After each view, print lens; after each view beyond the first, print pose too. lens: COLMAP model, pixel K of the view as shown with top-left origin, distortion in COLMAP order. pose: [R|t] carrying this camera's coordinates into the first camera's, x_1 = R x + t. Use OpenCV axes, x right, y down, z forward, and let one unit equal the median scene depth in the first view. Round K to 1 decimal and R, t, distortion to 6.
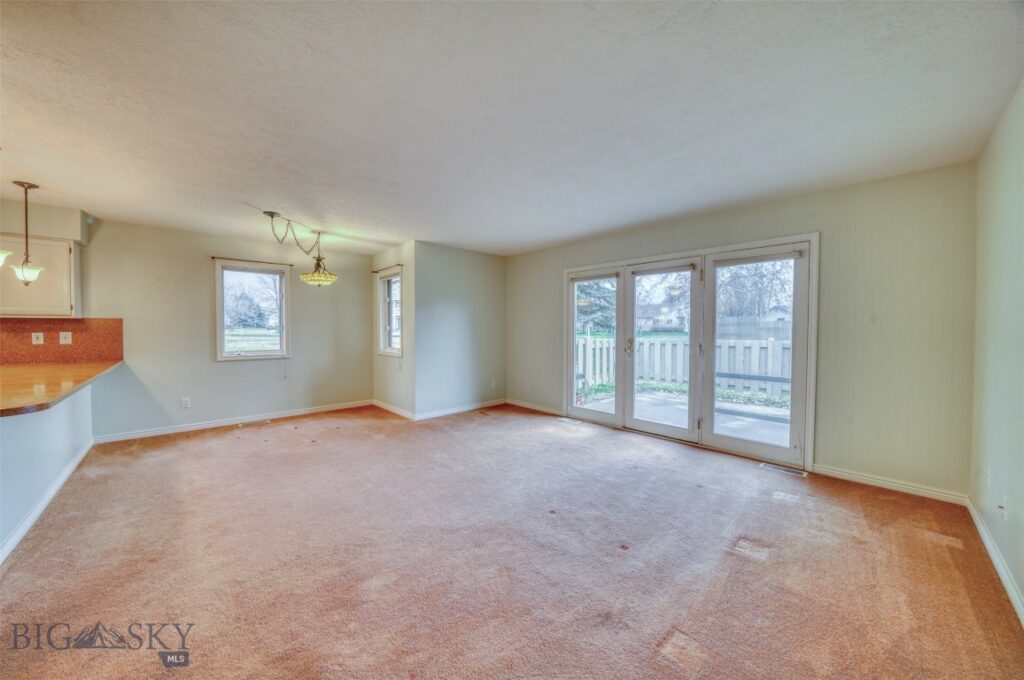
lens RADIAL K [[355.1, 0, 515.7], [0, 355.1, 338.4], [0, 0, 1]] dist [-0.021370, 0.000978]
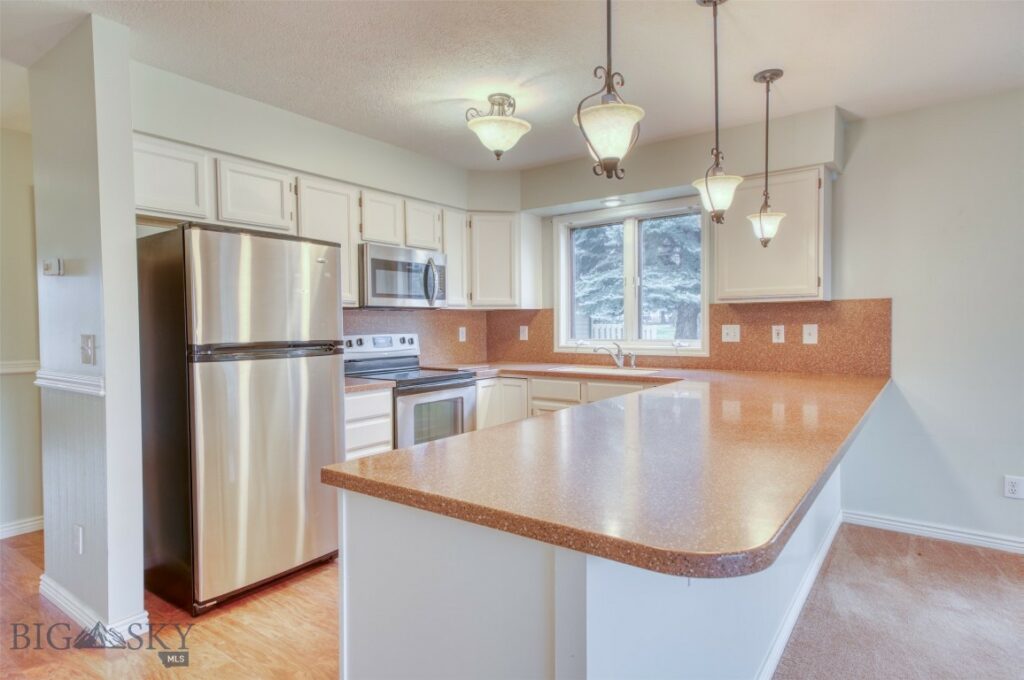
lens RADIAL K [[578.1, 0, 513.2], [0, 578.1, 338.2], [0, 0, 1]] dist [0.026443, 0.001705]
pose [[0.181712, 0.017780, -0.983191, -0.417007], [-0.015054, 0.999770, 0.015297, -0.001546], [0.983236, 0.012021, 0.181938, 0.312929]]
